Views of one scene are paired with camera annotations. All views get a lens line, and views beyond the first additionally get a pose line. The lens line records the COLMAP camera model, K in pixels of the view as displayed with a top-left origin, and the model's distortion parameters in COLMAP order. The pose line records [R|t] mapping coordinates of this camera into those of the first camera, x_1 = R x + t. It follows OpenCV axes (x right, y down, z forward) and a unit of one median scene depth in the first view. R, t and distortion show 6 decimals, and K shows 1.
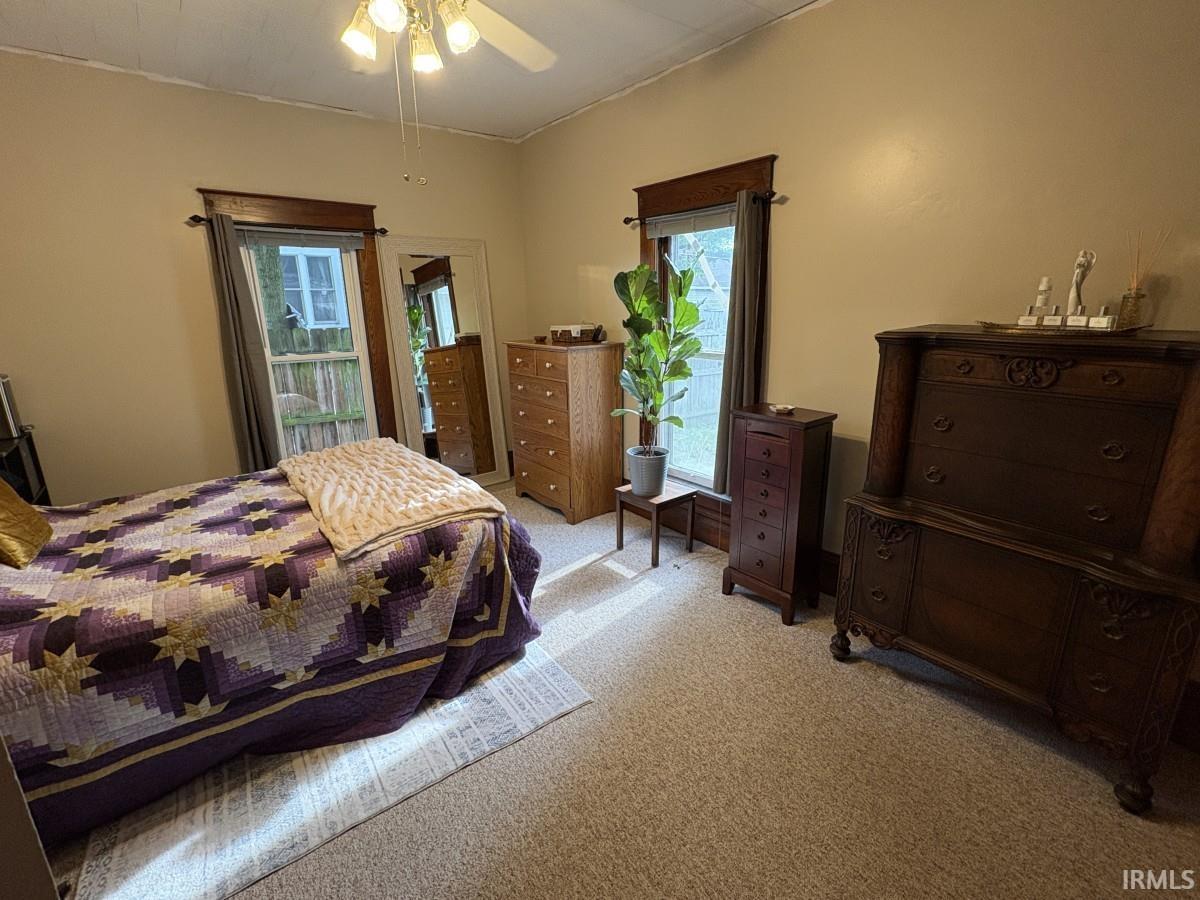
lens RADIAL K [[540.1, 0, 601.3], [0, 540.1, 447.2], [0, 0, 1]] dist [0.001713, -0.000662]
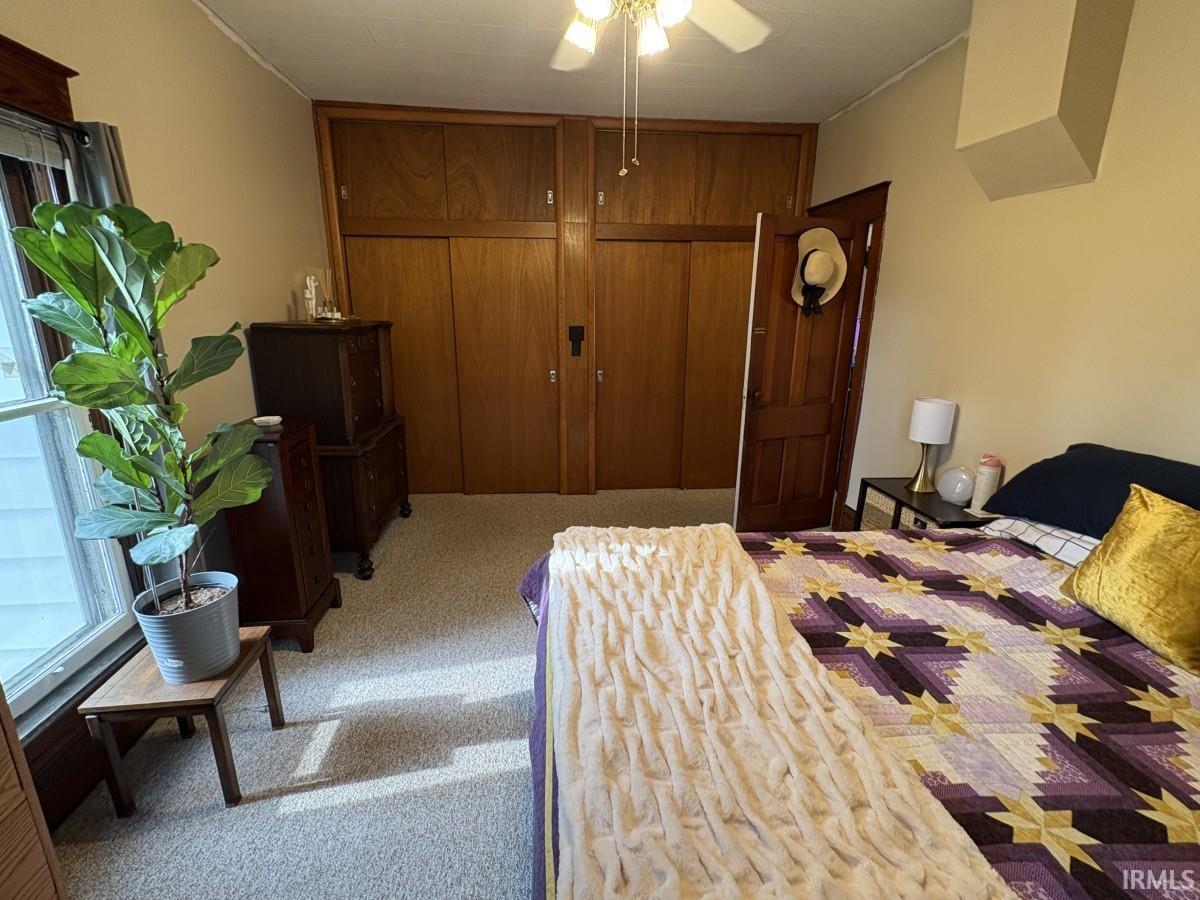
lens RADIAL K [[540.1, 0, 599.3], [0, 540.1, 446.8], [0, 0, 1]] dist [0.001713, -0.000662]
pose [[-0.839879, -0.132095, 0.526454, -0.757275], [0.144729, 0.880312, 0.451778, -0.444087], [-0.523122, 0.455632, -0.720238, 1.701412]]
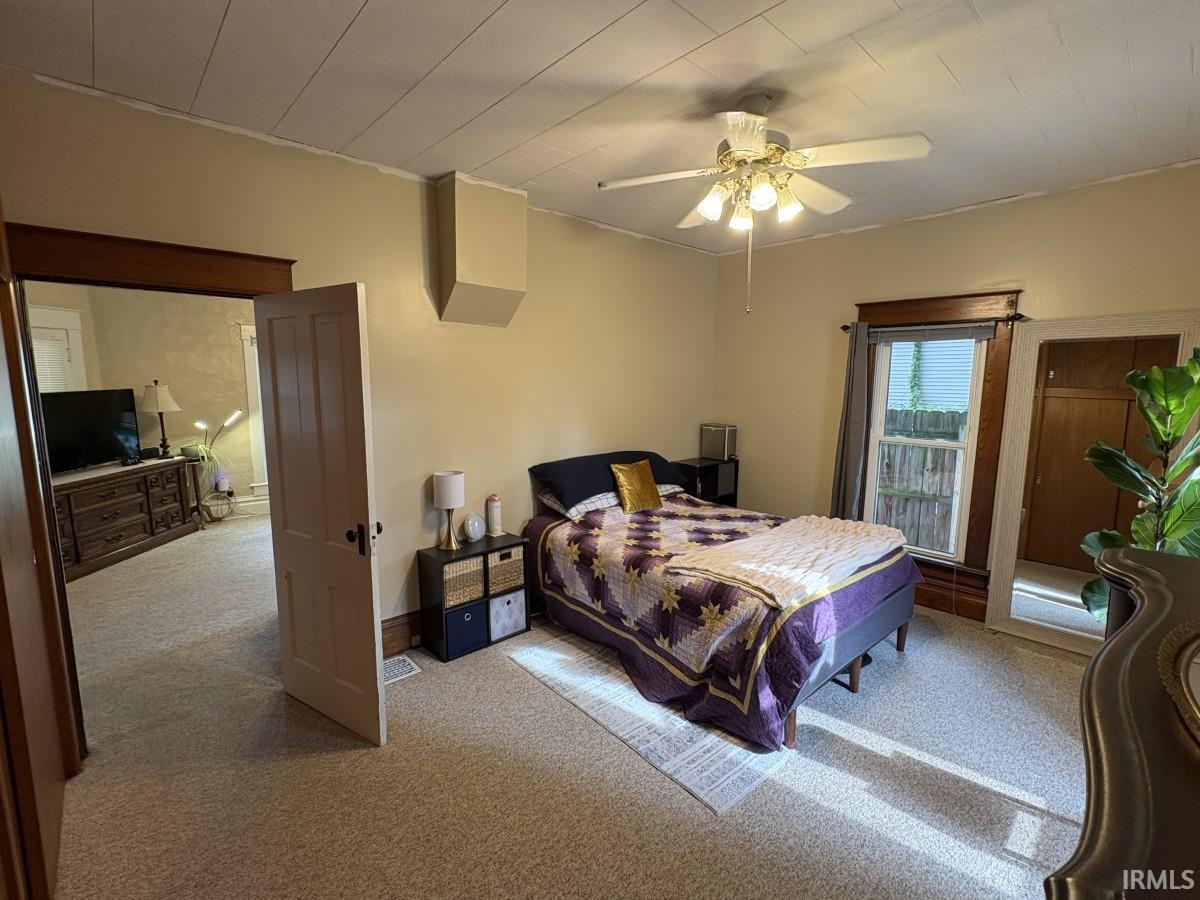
lens RADIAL K [[540.1, 0, 595.0], [0, 540.1, 448.8], [0, 0, 1]] dist [0.001713, -0.000662]
pose [[0.063181, 0.147710, -0.987011, 0.836514], [-0.263297, 0.956415, 0.126277, -0.220472], [0.962644, 0.251899, 0.099319, 0.539157]]
